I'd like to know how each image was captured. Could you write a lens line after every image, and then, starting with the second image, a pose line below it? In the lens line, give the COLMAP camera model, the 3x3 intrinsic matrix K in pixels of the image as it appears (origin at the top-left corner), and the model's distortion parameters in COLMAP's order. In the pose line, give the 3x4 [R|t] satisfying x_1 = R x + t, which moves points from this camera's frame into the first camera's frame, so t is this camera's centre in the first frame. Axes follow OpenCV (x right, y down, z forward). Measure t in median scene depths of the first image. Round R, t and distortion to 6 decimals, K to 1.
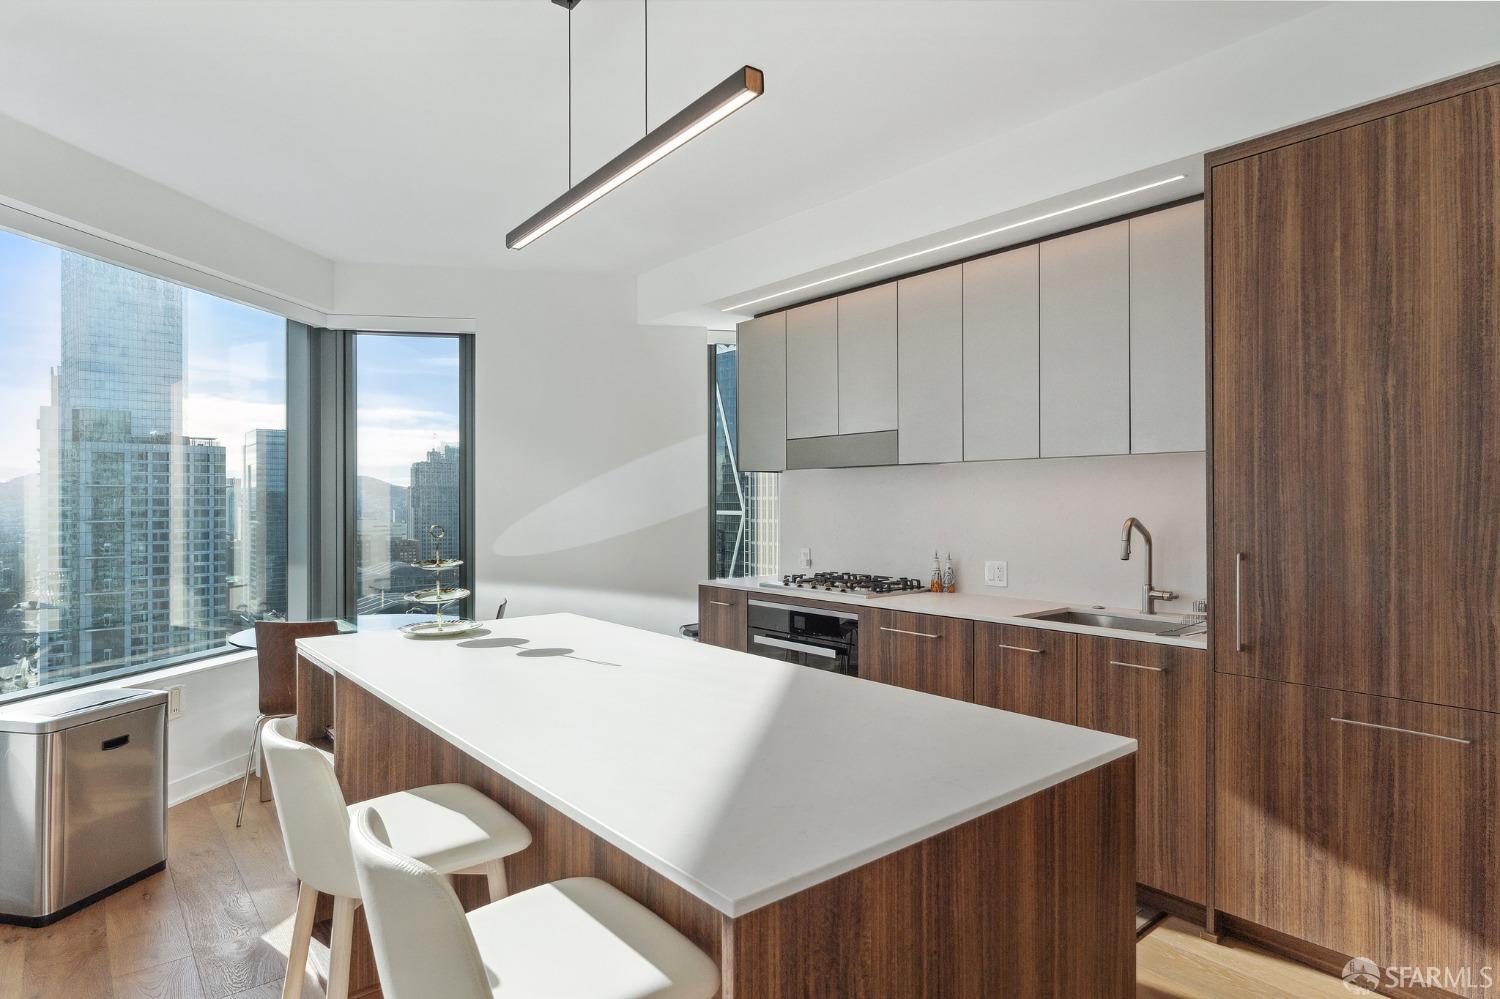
lens RADIAL K [[831.9, 0, 750.1], [0, 831.9, 498.7], [0, 0, 1]] dist [-0.017752, 0.007608]
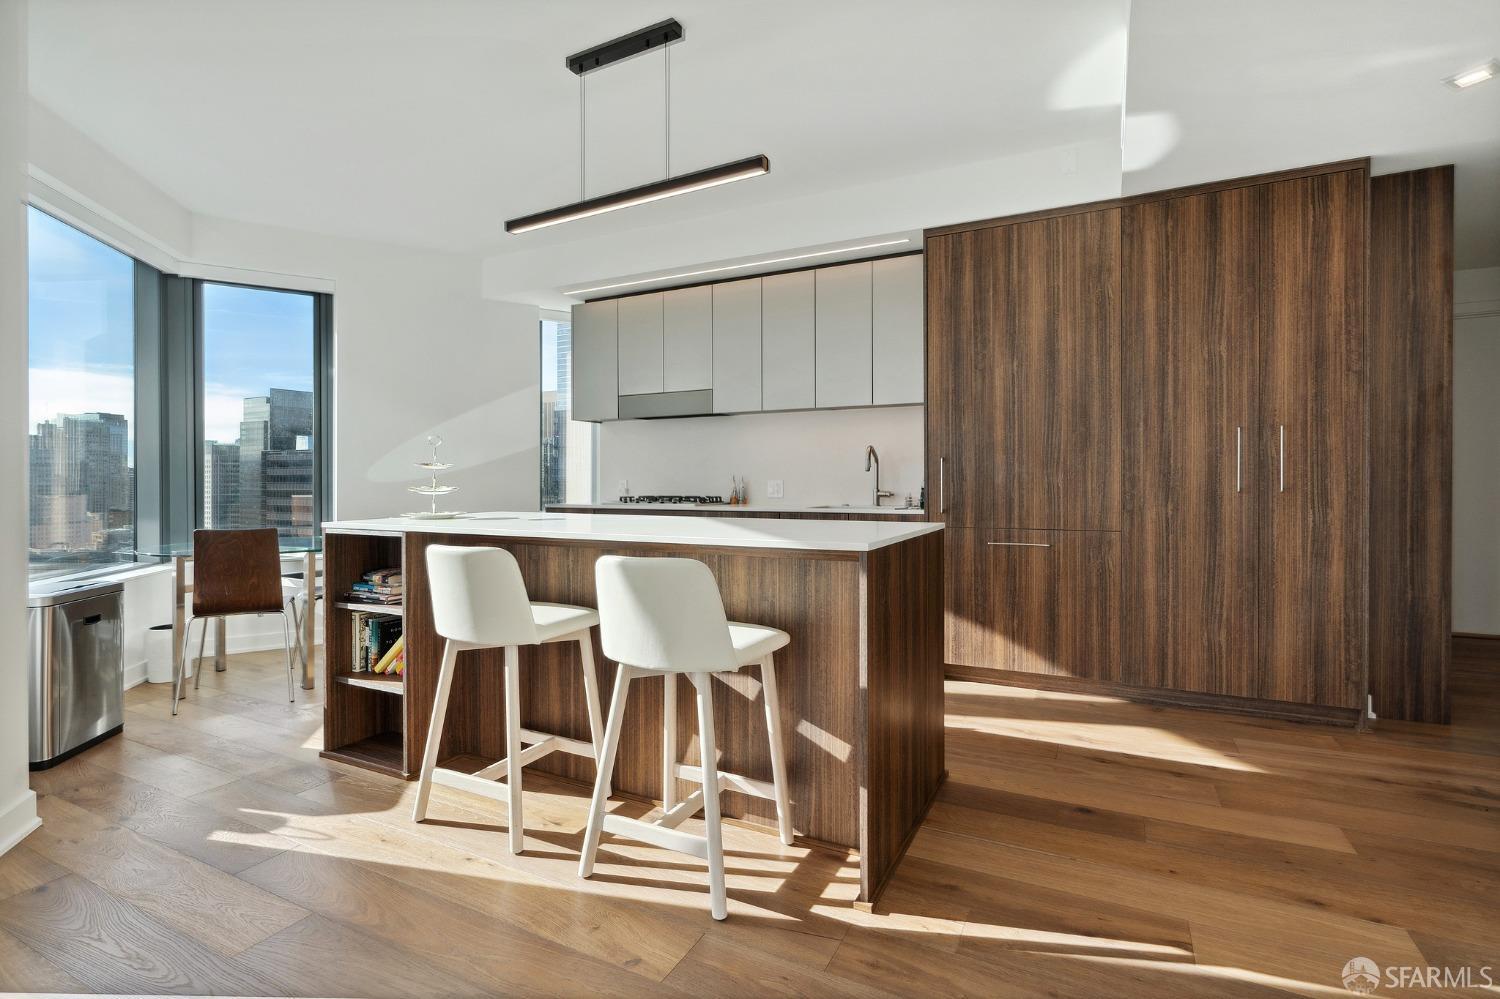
lens RADIAL K [[727.2, 0, 749.4], [0, 727.2, 486.6], [0, 0, 1]] dist [-0.012864, -0.000125]
pose [[0.918550, -0.006901, 0.395244, -0.421870], [0.002040, 0.999917, 0.012718, 0.111488], [-0.395299, -0.010876, 0.918488, -0.281409]]
